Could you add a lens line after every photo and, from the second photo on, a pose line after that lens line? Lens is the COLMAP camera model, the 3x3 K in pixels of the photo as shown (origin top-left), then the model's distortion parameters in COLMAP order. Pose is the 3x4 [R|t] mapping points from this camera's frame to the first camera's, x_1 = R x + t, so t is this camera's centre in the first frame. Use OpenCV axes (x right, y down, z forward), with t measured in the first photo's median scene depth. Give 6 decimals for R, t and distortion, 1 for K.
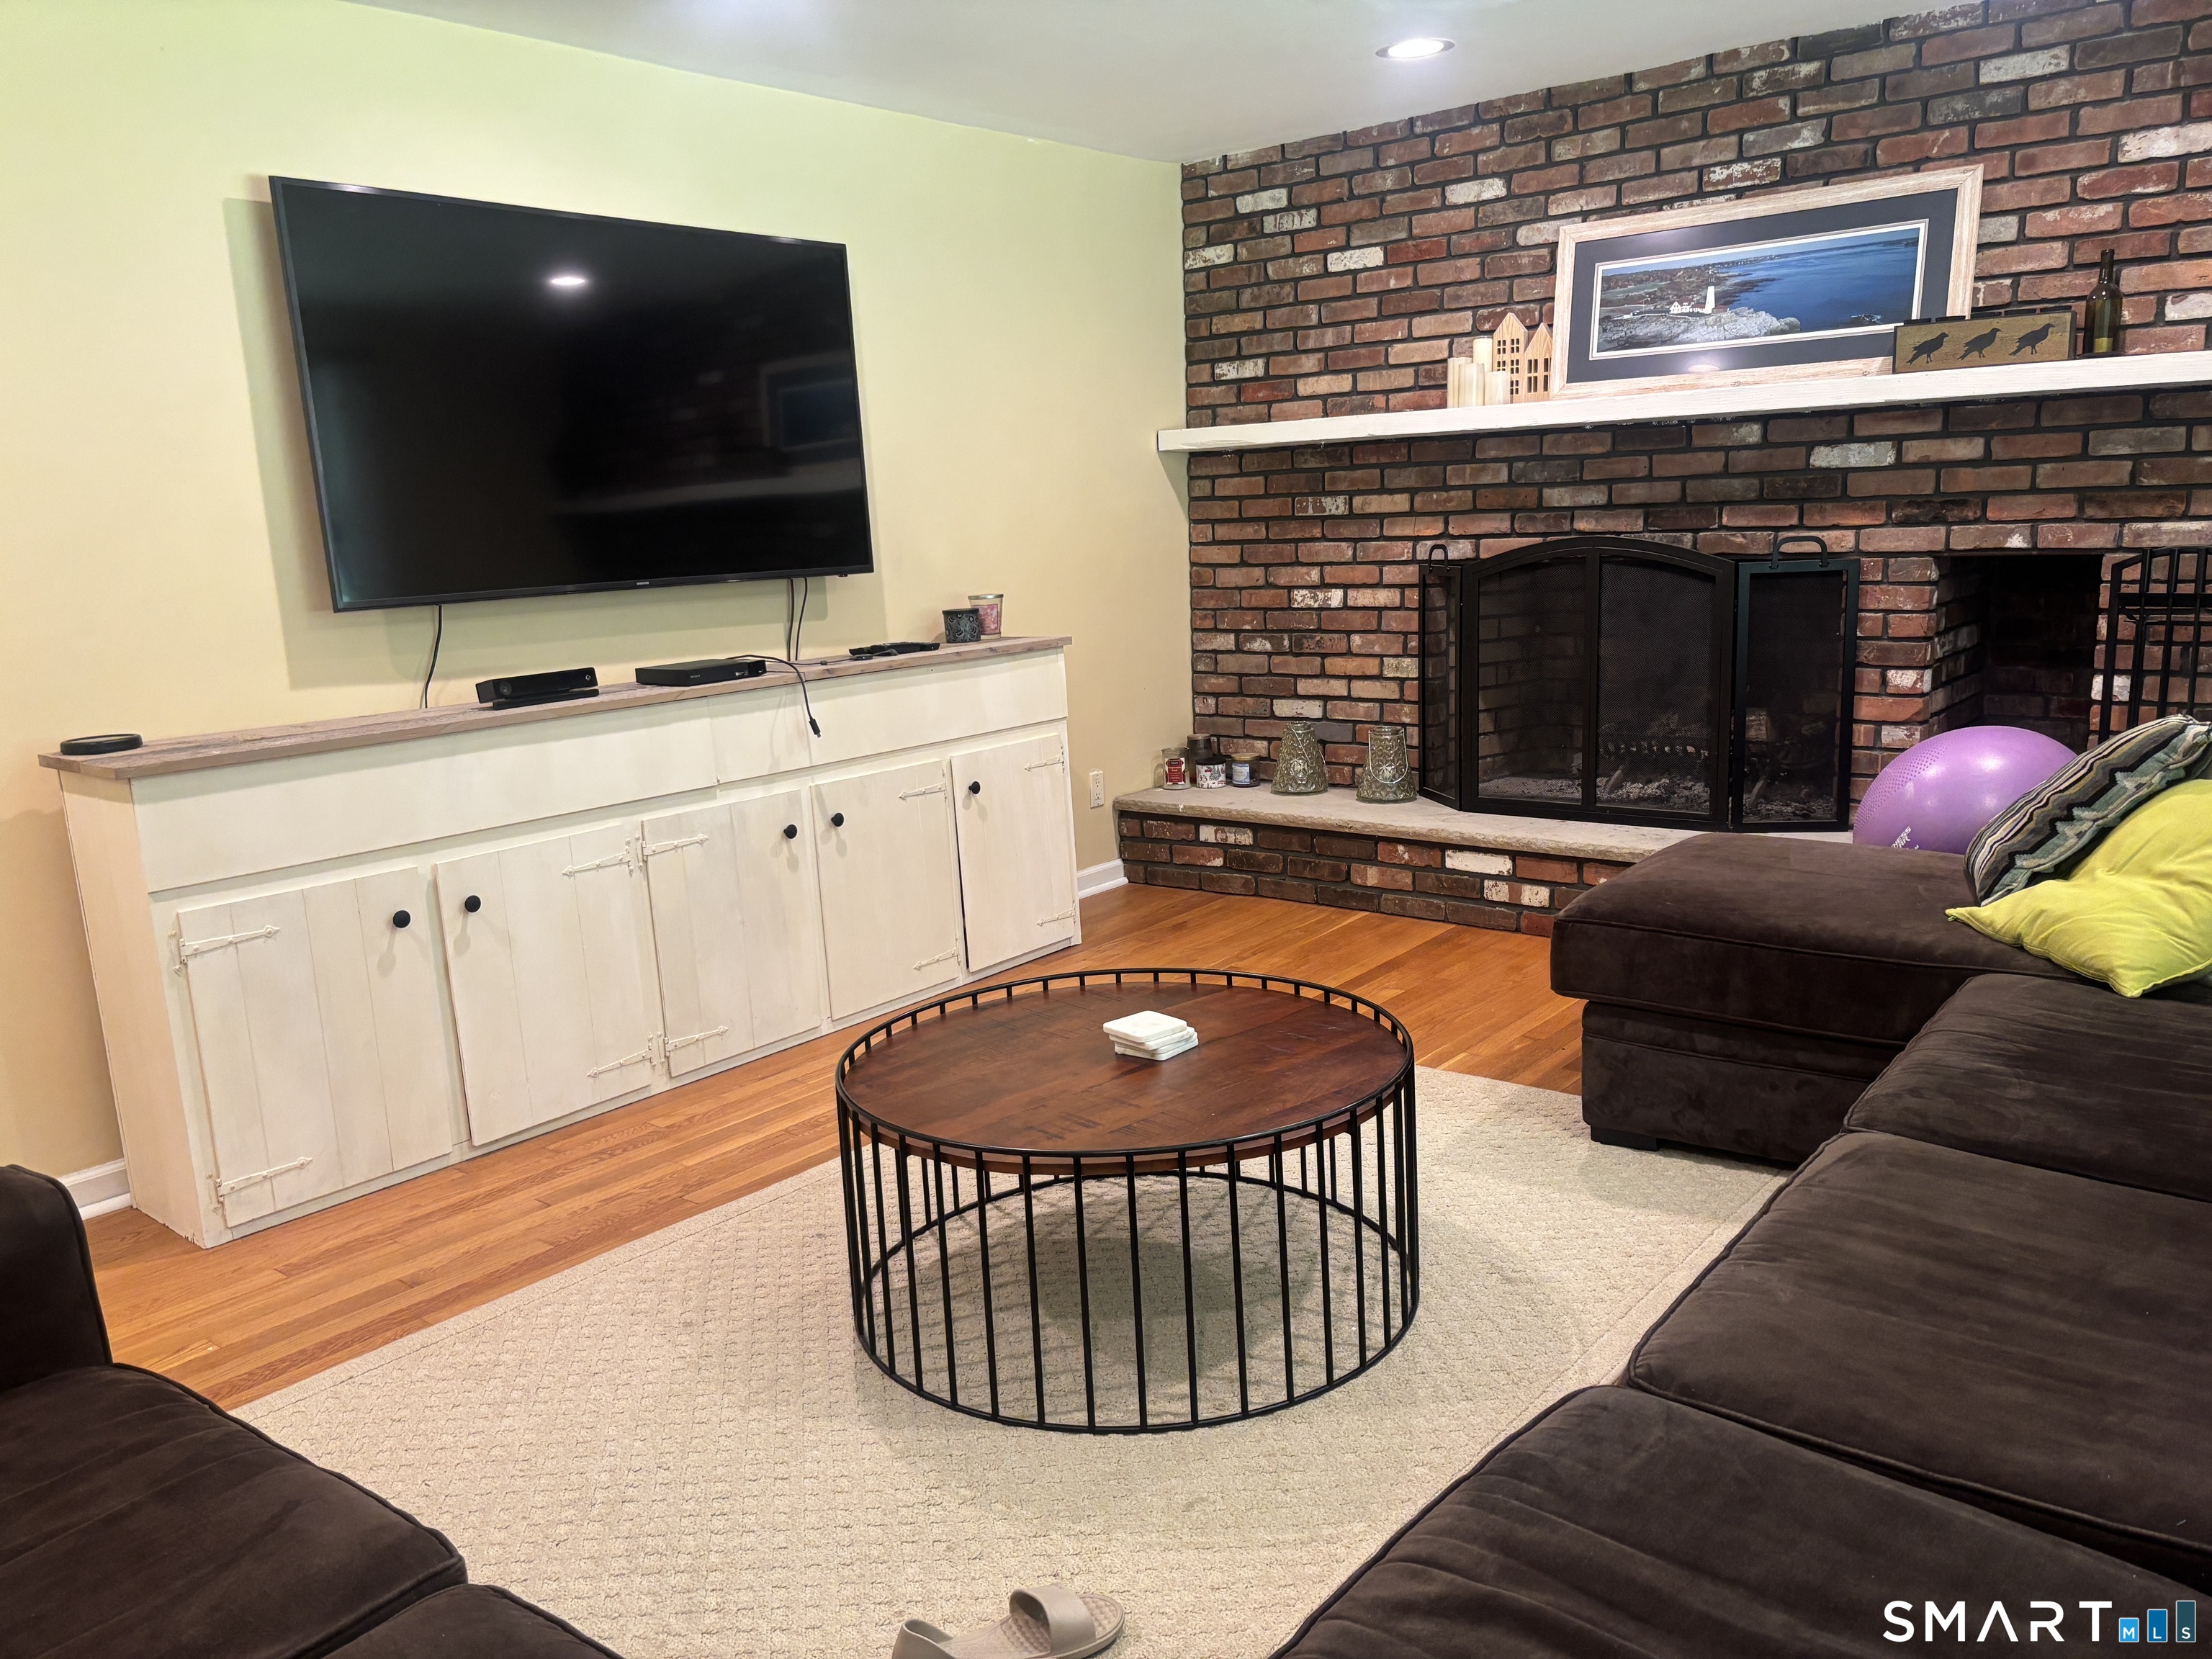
lens RADIAL K [[1673.0, 0, 1123.2], [0, 1673.0, 832.3], [0, 0, 1]] dist [0.033823, -0.035696]
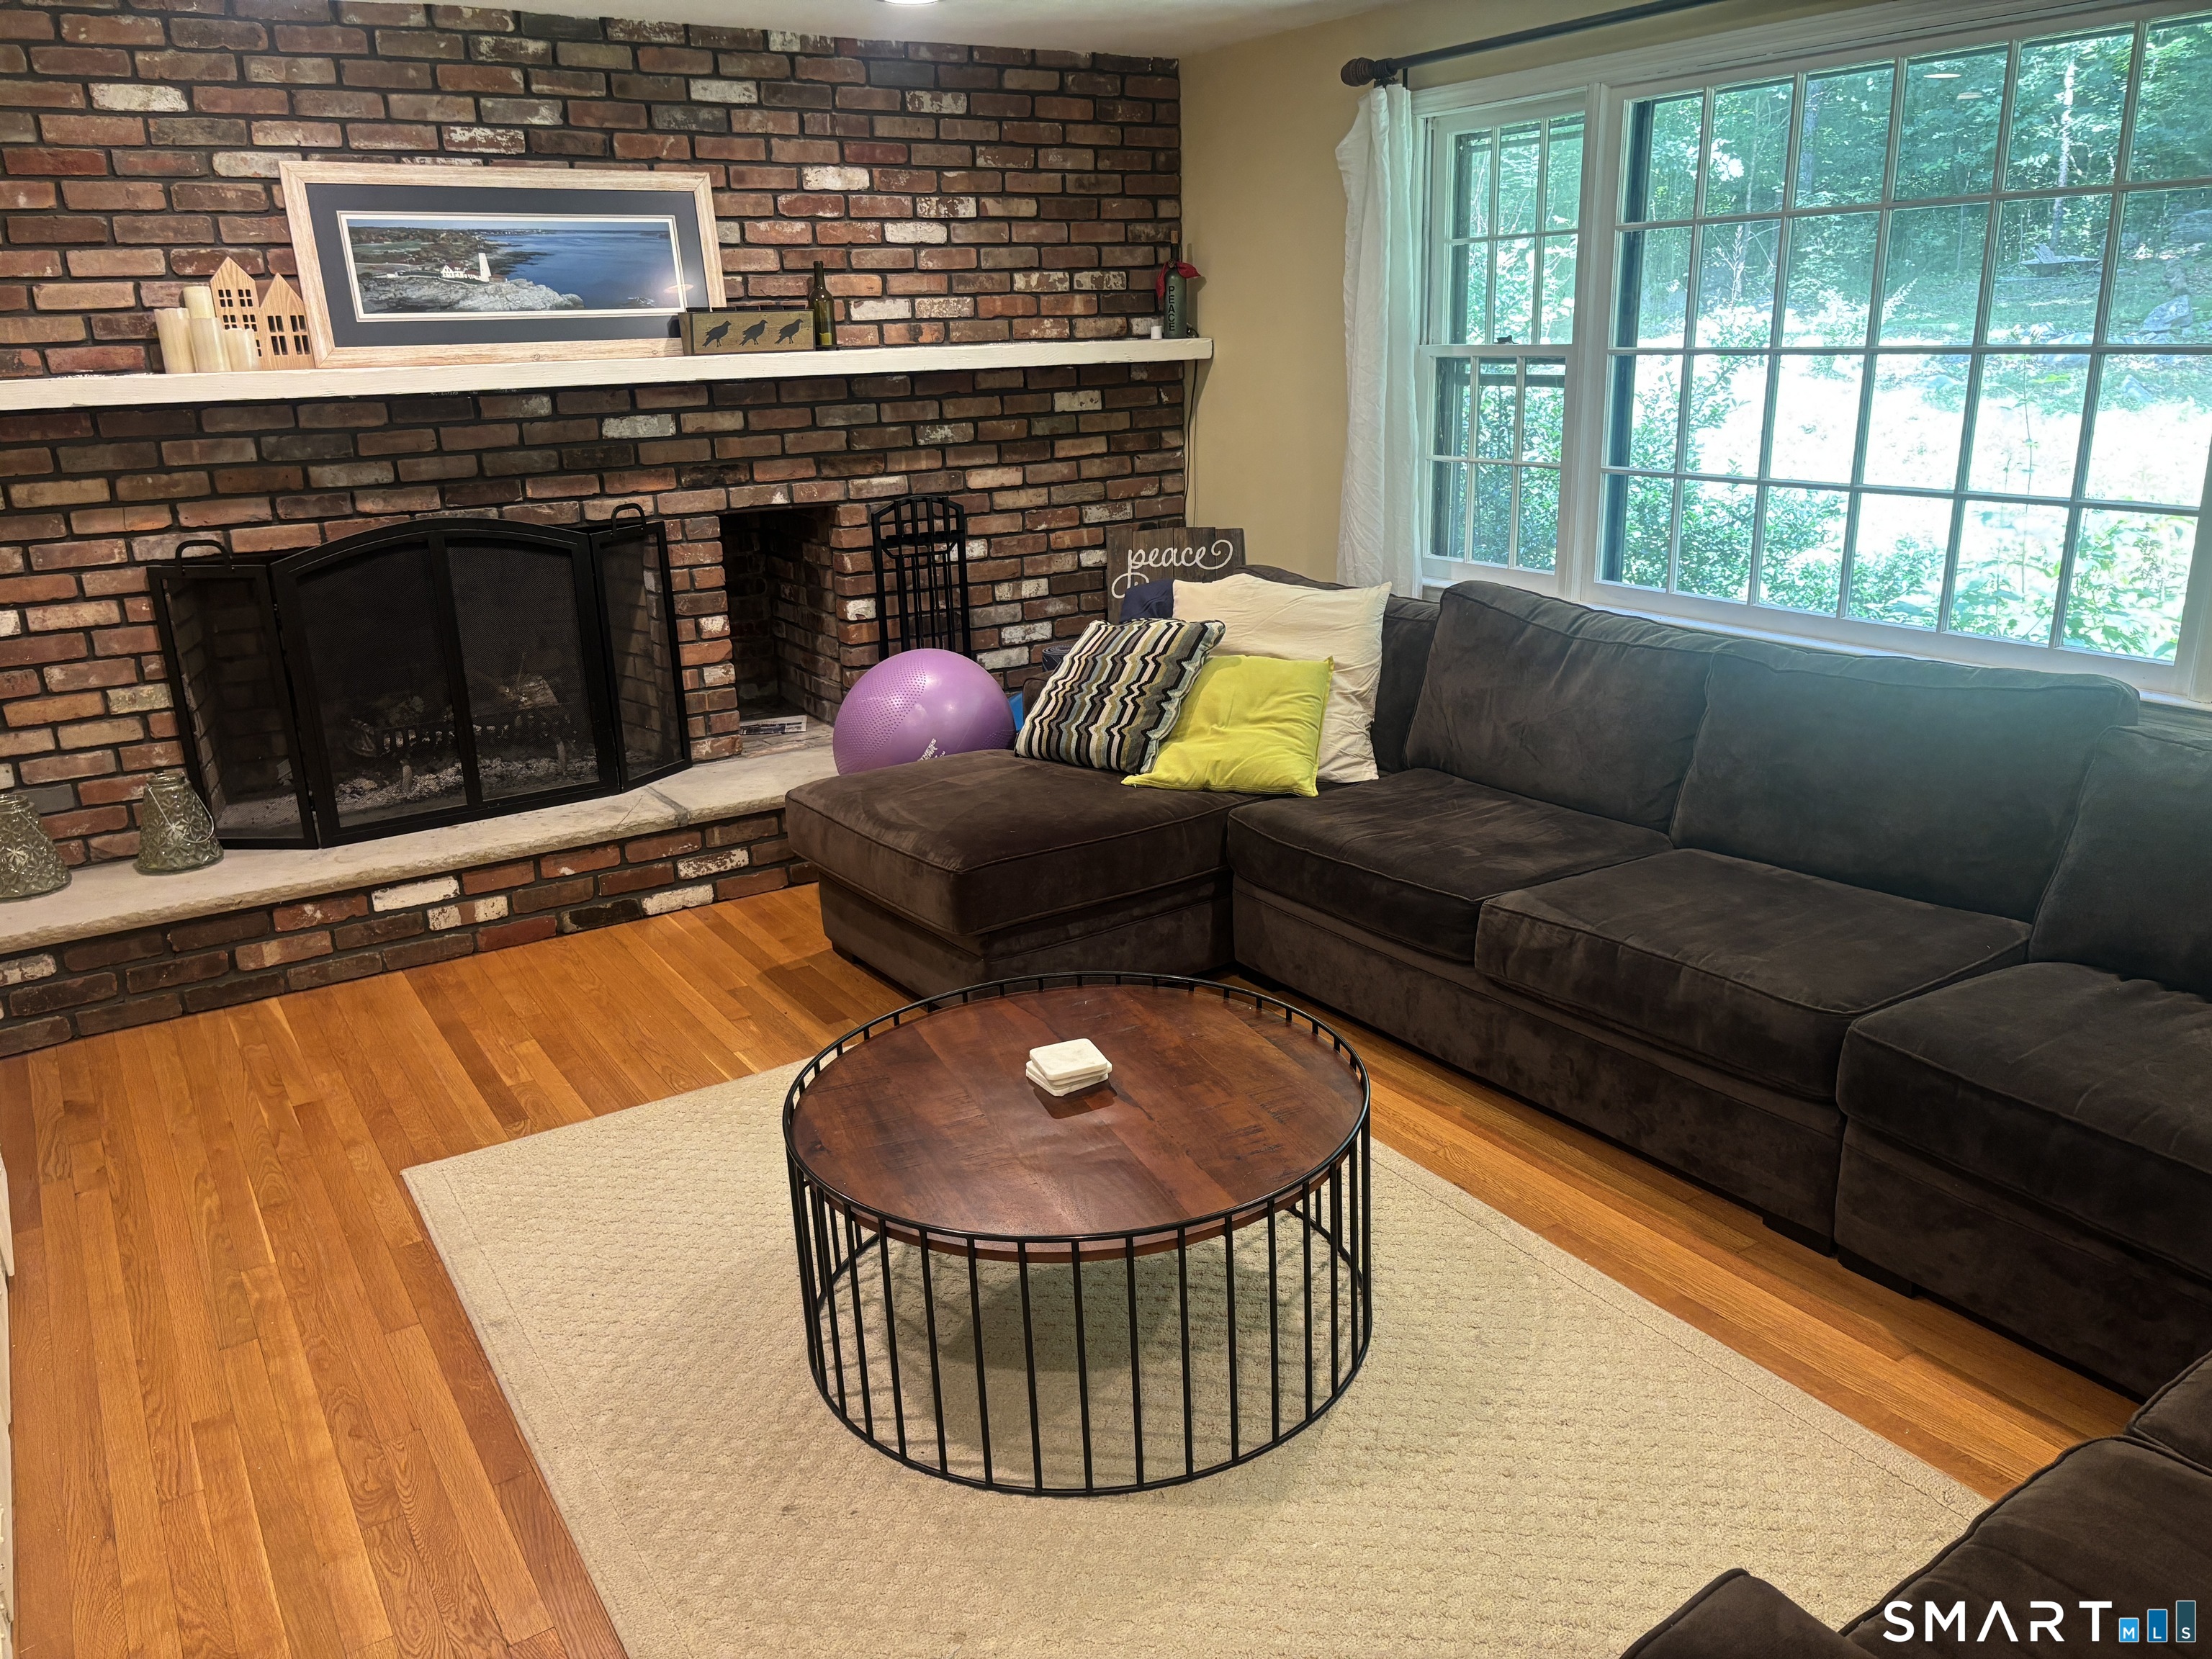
lens RADIAL K [[1673.0, 0, 1126.7], [0, 1673.0, 819.8], [0, 0, 1]] dist [0.033823, -0.035696]
pose [[0.297152, -0.245176, 0.922816, -0.515242], [0.196249, 0.961520, 0.192266, -0.123547], [-0.934445, 0.123970, 0.333833, 0.366817]]
